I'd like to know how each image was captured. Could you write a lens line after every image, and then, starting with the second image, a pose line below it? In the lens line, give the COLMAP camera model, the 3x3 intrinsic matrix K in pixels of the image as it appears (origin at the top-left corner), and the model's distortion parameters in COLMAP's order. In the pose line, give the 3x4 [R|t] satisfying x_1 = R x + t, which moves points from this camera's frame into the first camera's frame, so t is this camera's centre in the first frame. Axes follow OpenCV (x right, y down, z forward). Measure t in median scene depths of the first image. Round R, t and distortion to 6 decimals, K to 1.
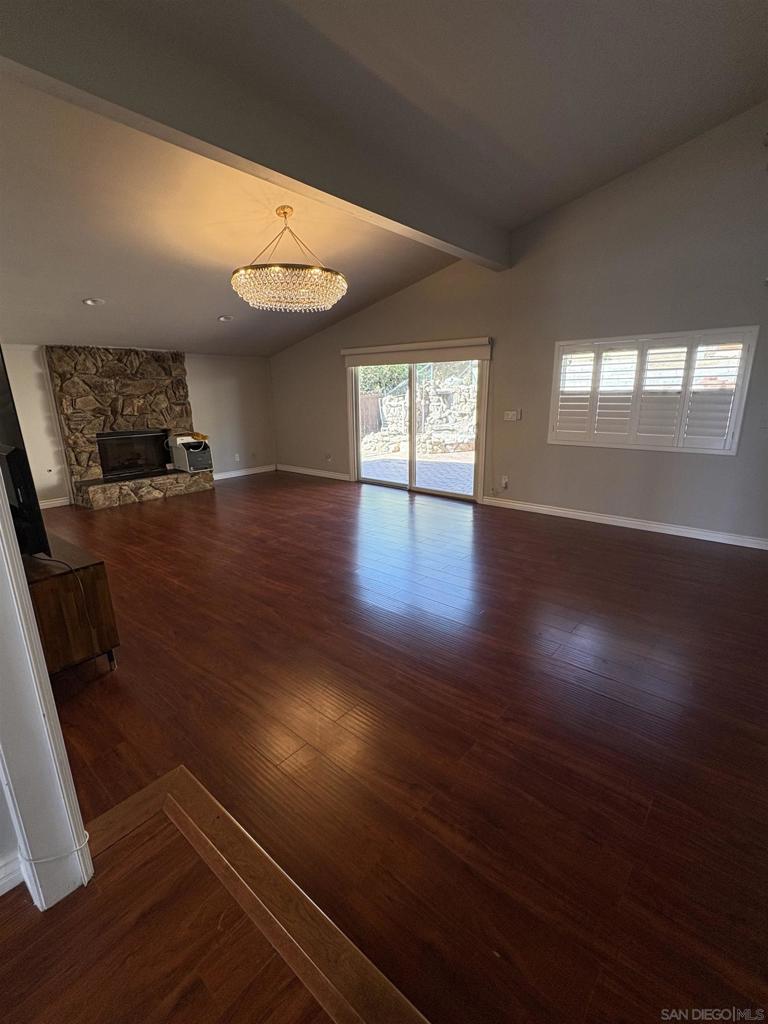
lens RADIAL K [[454.9, 0, 380.8], [0, 454.9, 504.8], [0, 0, 1]] dist [0.000607, 0.000364]
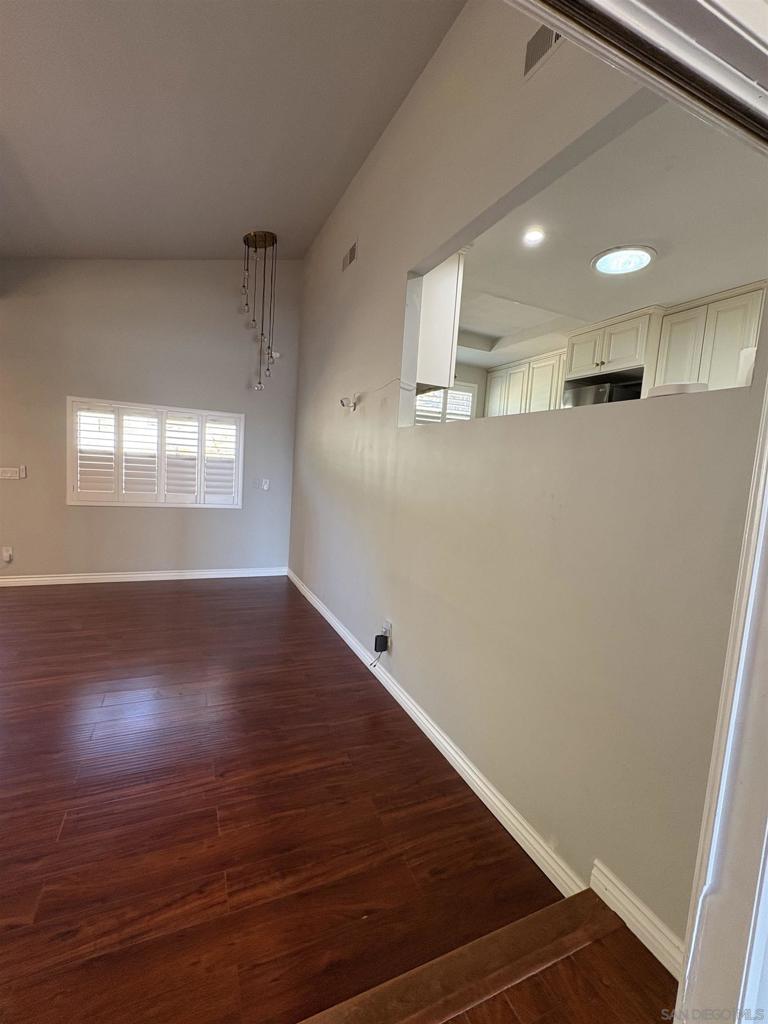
lens RADIAL K [[454.9, 0, 382.1], [0, 454.9, 511.7], [0, 0, 1]] dist [0.000607, 0.000364]
pose [[0.427230, -0.049286, 0.902799, -0.206270], [0.149024, 0.988695, -0.016547, -0.016953], [-0.891777, 0.141608, 0.429745, 0.073741]]
